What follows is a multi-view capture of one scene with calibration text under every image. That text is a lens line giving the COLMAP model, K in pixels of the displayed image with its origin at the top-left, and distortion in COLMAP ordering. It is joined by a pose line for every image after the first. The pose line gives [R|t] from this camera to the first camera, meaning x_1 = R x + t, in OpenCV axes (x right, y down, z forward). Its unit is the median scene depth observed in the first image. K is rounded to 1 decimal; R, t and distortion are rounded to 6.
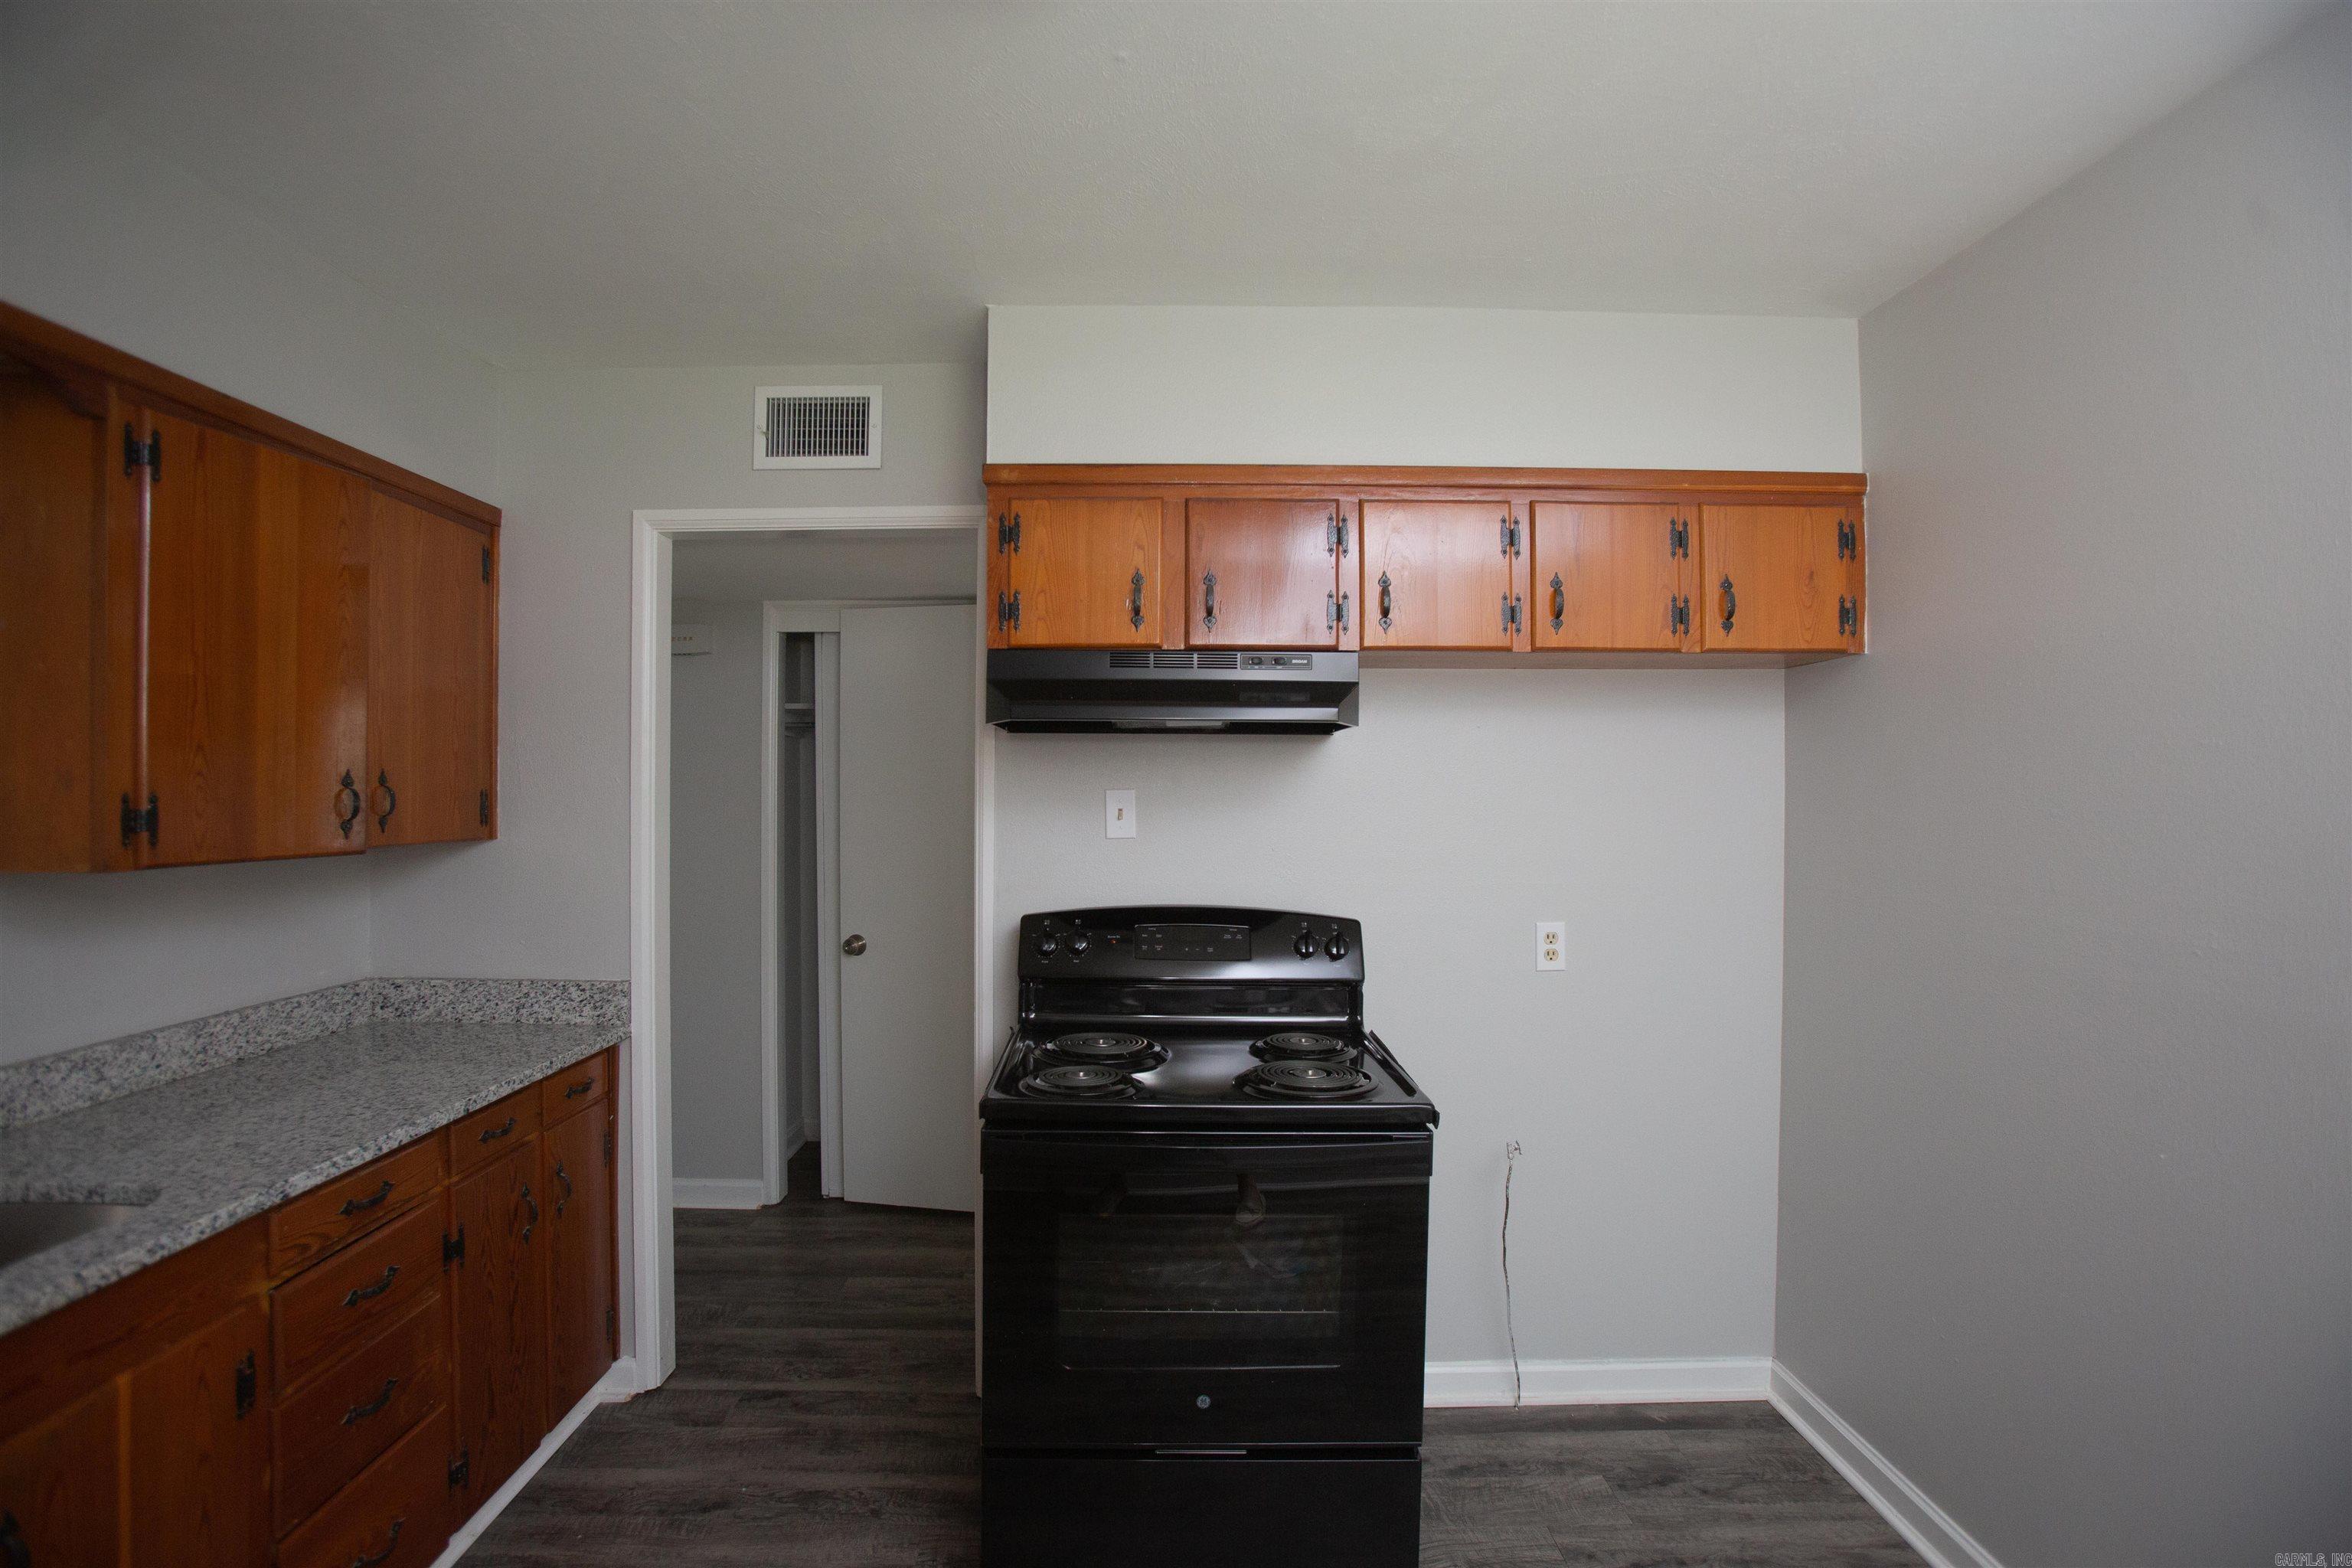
lens RADIAL K [[1092.2, 0, 1154.1], [0, 1092.2, 779.3], [0, 0, 1]] dist [-0.073414, 0.029673]
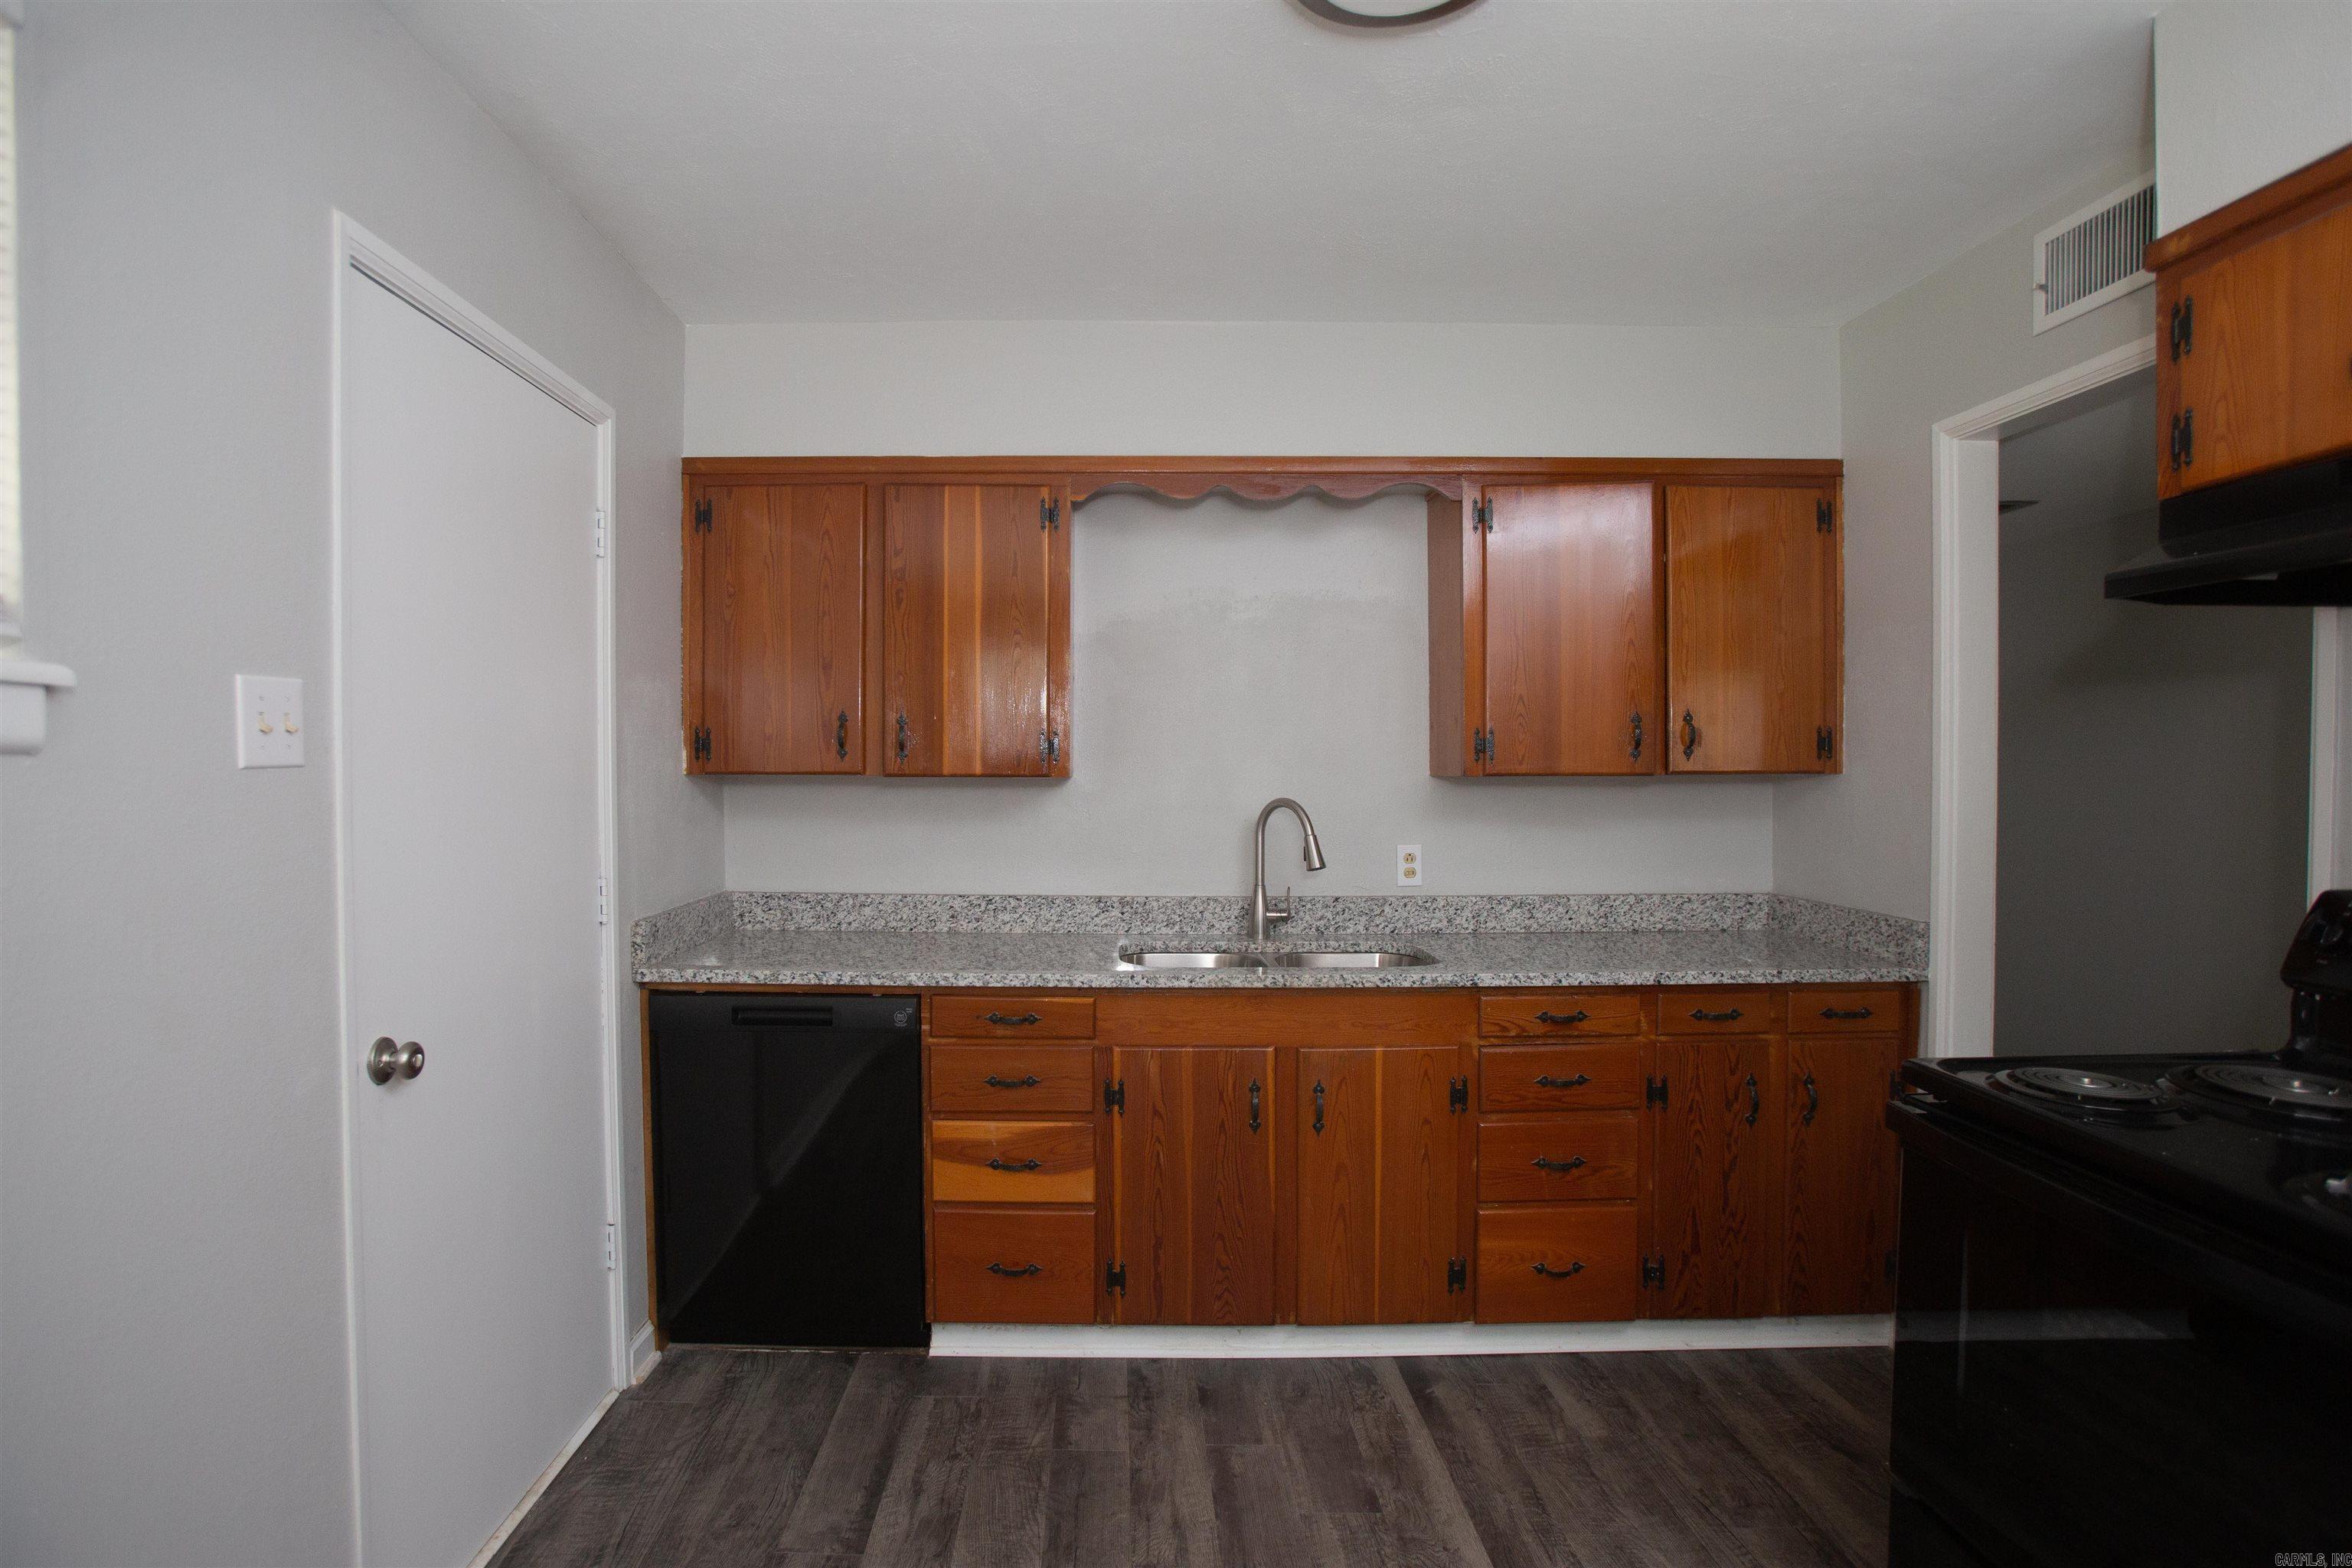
lens RADIAL K [[1189.9, 0, 1105.0], [0, 1189.9, 778.7], [0, 0, 1]] dist [-0.084124, 0.047559]
pose [[-0.004454, 0.008657, -0.999953, 0.569543], [0.009355, 0.999919, 0.008615, 0.046928], [0.999946, -0.009317, -0.004535, 0.291562]]
